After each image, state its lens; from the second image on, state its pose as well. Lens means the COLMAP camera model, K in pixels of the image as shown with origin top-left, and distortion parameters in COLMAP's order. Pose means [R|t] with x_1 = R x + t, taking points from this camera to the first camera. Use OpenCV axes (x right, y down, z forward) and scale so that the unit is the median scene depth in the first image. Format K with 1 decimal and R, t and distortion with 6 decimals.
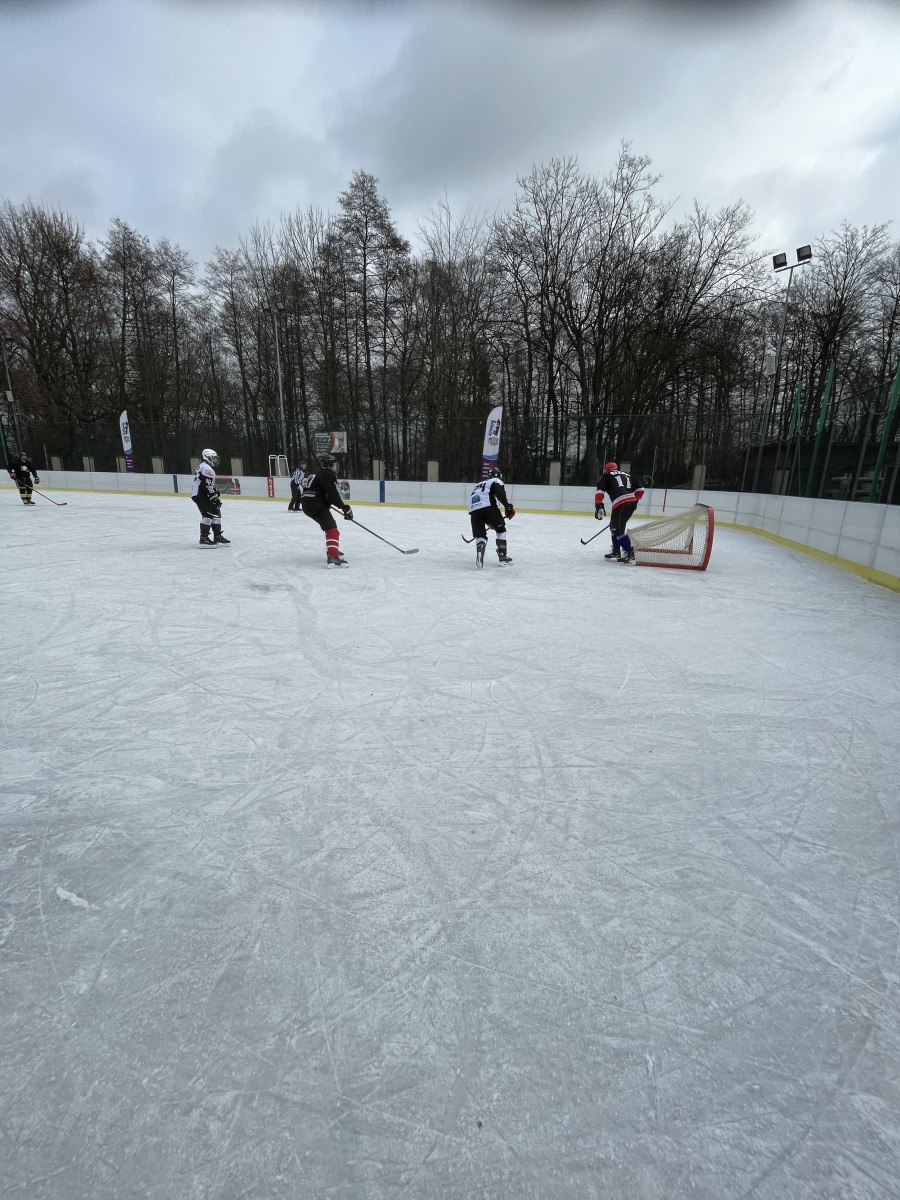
lens RADIAL K [[486.6, 0, 454.3], [0, 486.6, 596.4], [0, 0, 1]] dist [-0.007181, 0.000824]
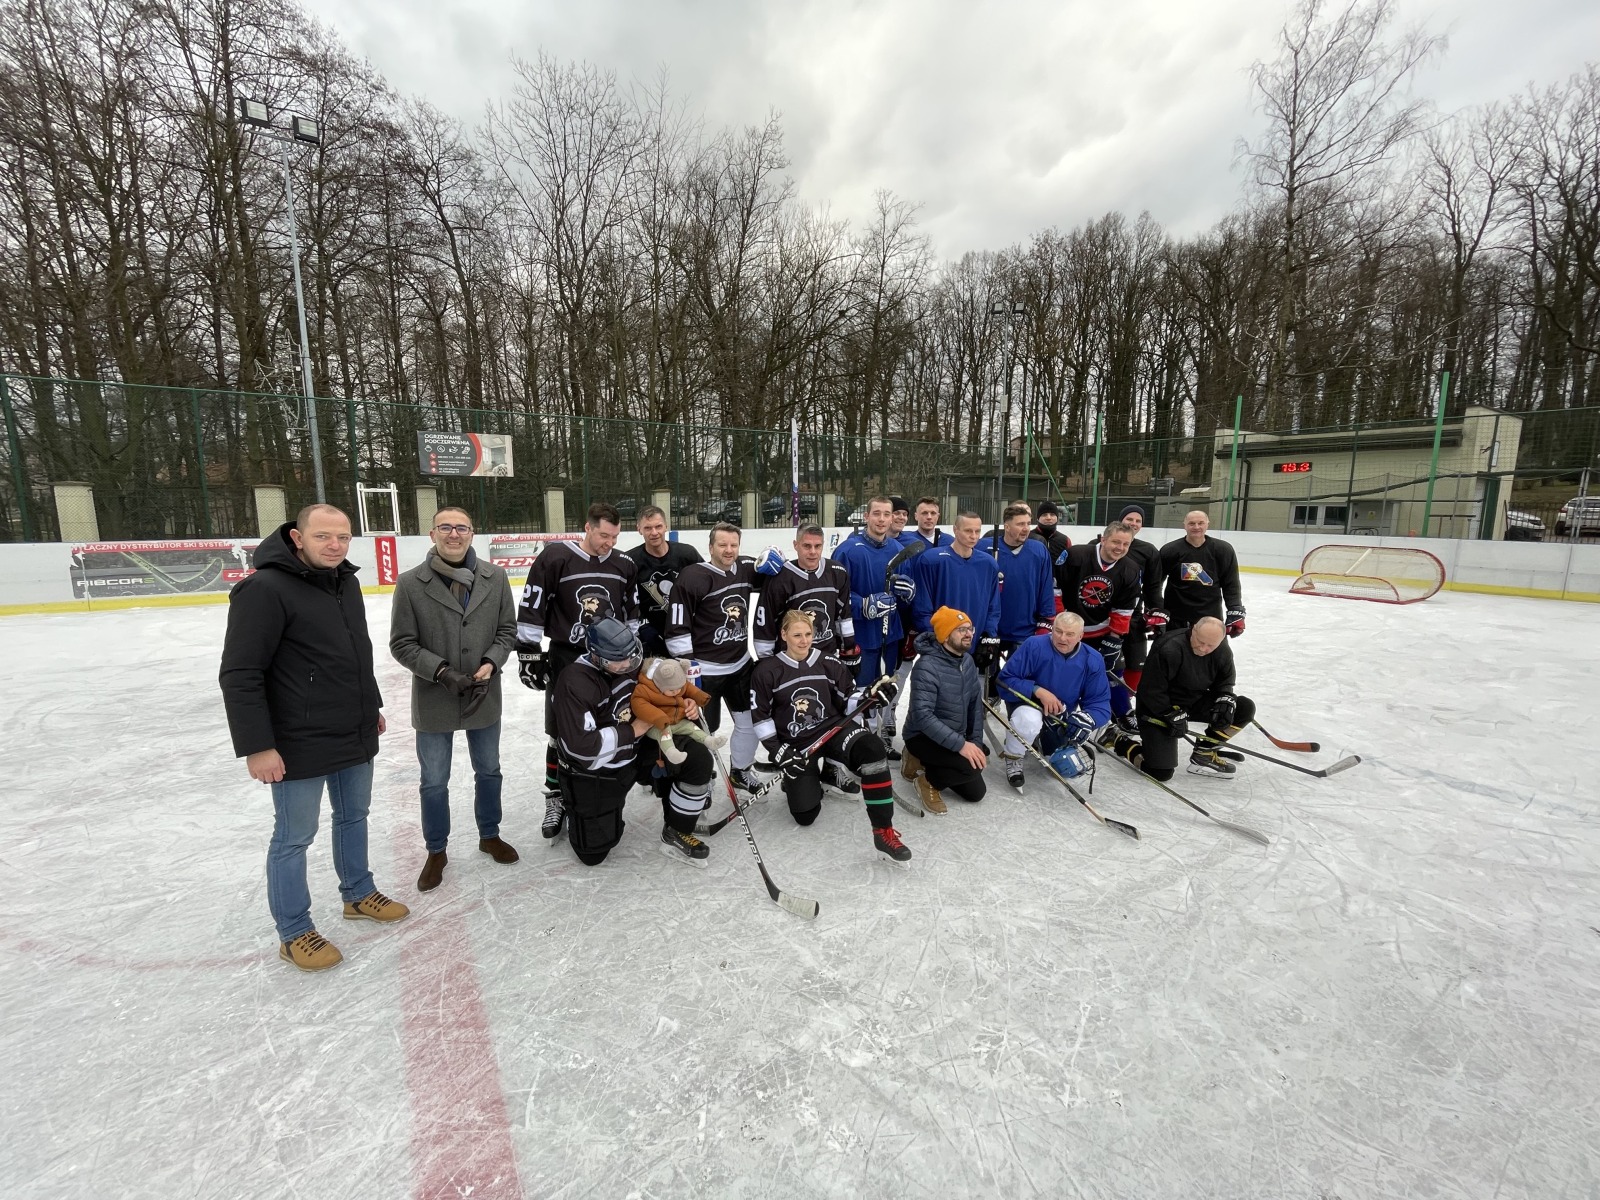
lens RADIAL K [[648.8, 0, 800.6], [0, 648.8, 597.4], [0, 0, 1]] dist [-0.007181, 0.000824]
pose [[0.612623, -0.133812, 0.778965, -0.626280], [0.199300, 0.979870, 0.011584, -0.138684], [-0.764835, 0.148151, 0.626960, 0.421699]]
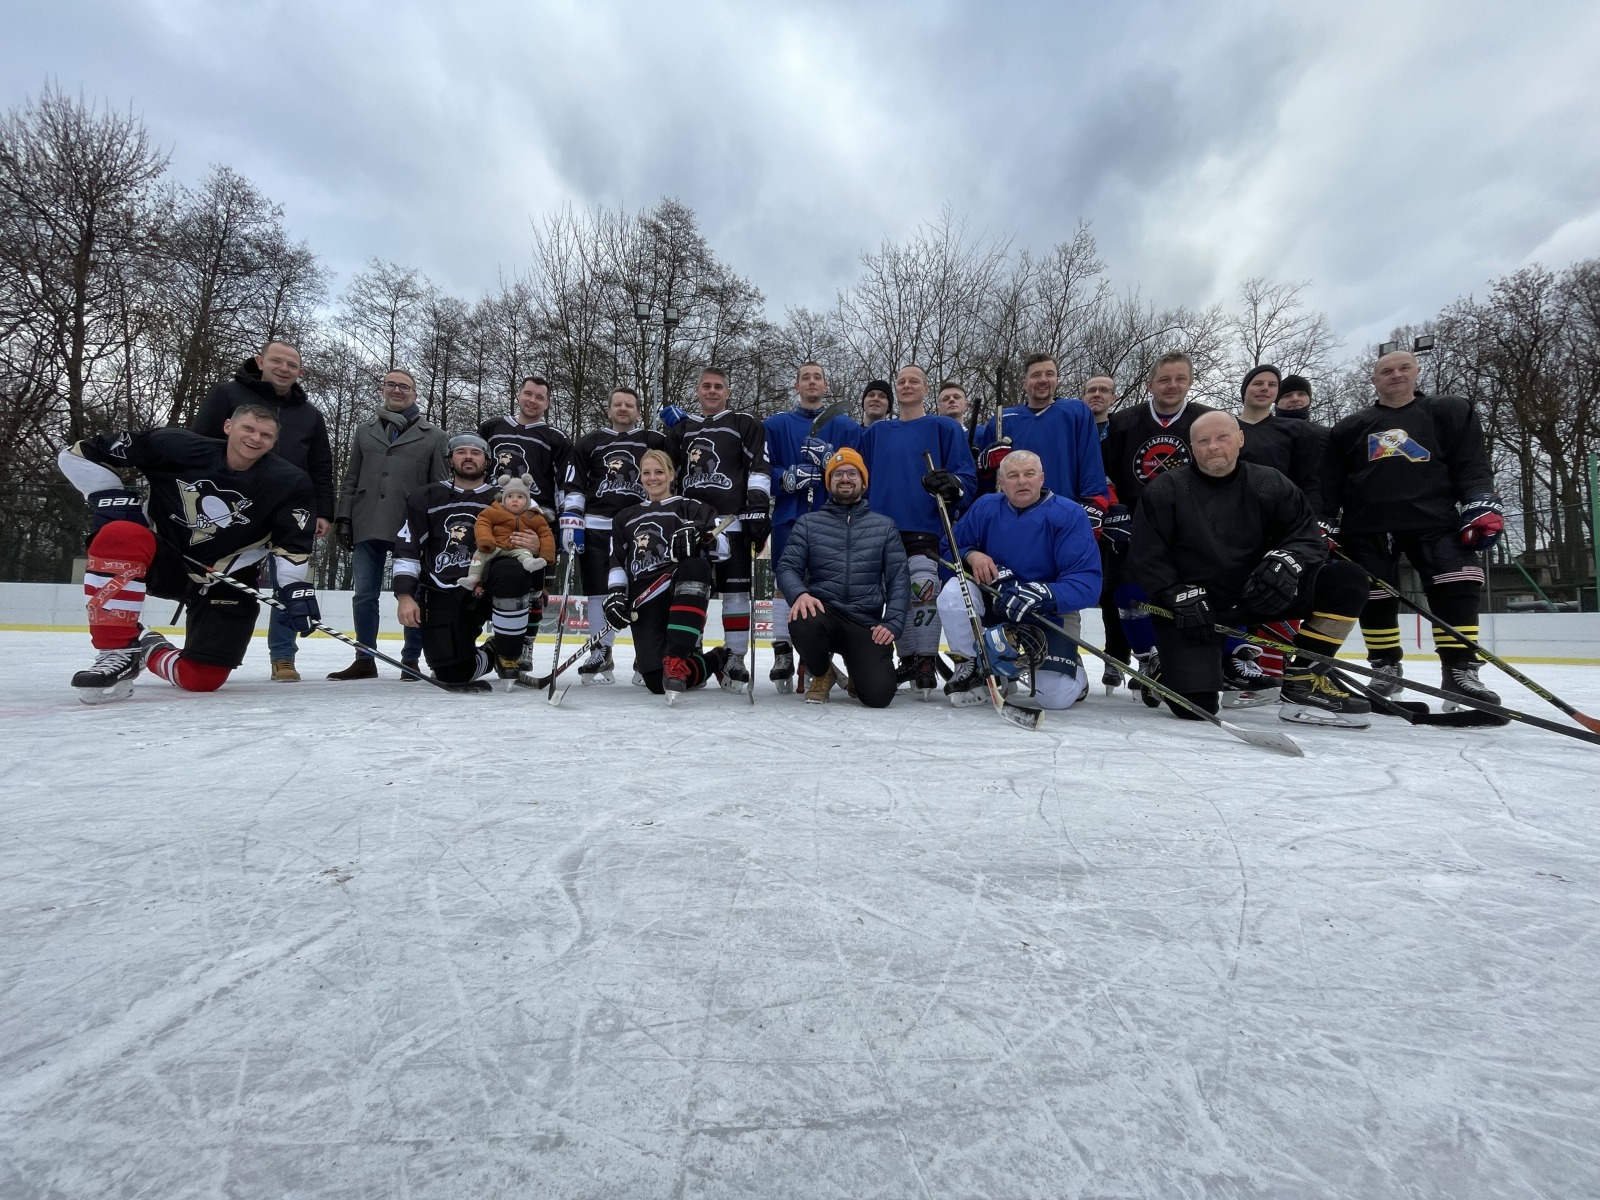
lens RADIAL K [[648.8, 0, 801.0], [0, 648.8, 598.5], [0, 0, 1]] dist [-0.007181, 0.000824]
pose [[0.933506, 0.019107, 0.358052, -0.520469], [0.087262, 0.956451, -0.278546, -0.052284], [-0.347781, 0.291268, 0.891185, 0.385831]]
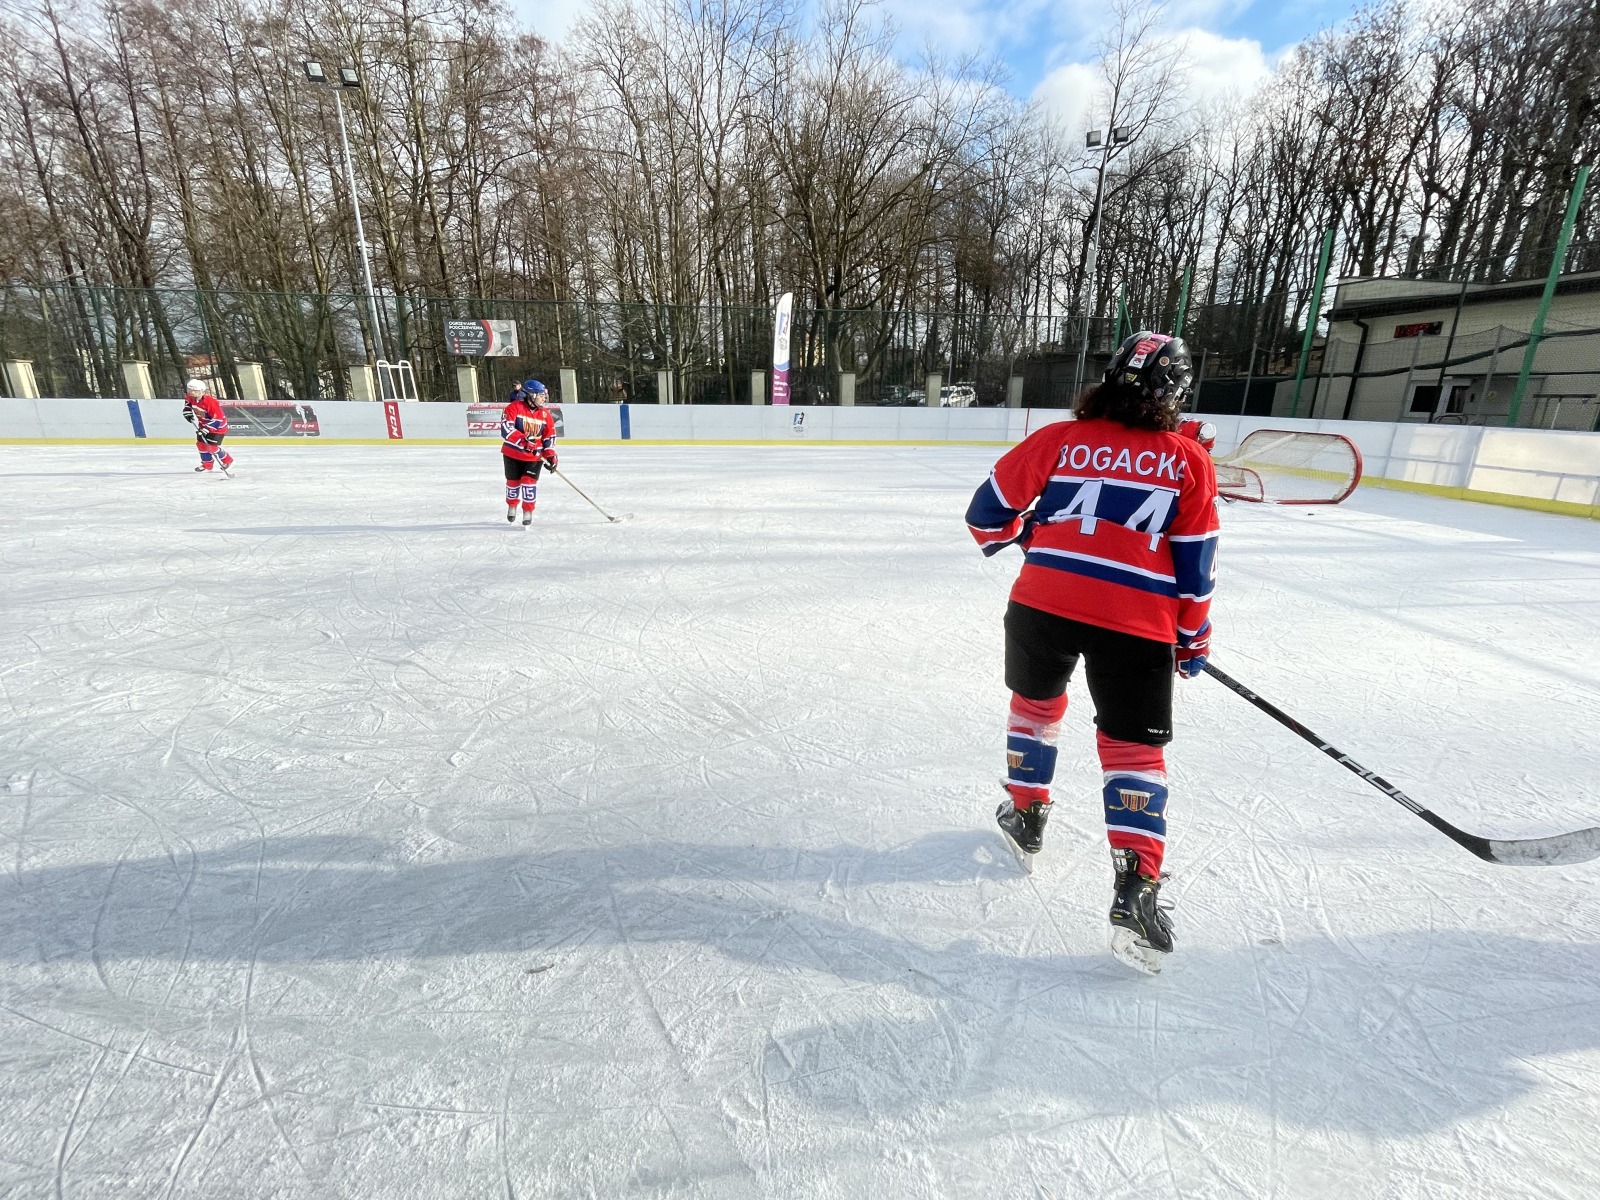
lens RADIAL K [[684.8, 0, 798.0], [0, 684.8, 593.8], [0, 0, 1]] dist [-0.005931, 0.000156]
pose [[0.883740, -0.142578, 0.445730, -0.365280], [0.120575, 0.989674, 0.077511, -0.037122], [-0.452178, -0.014756, 0.891806, 0.109614]]
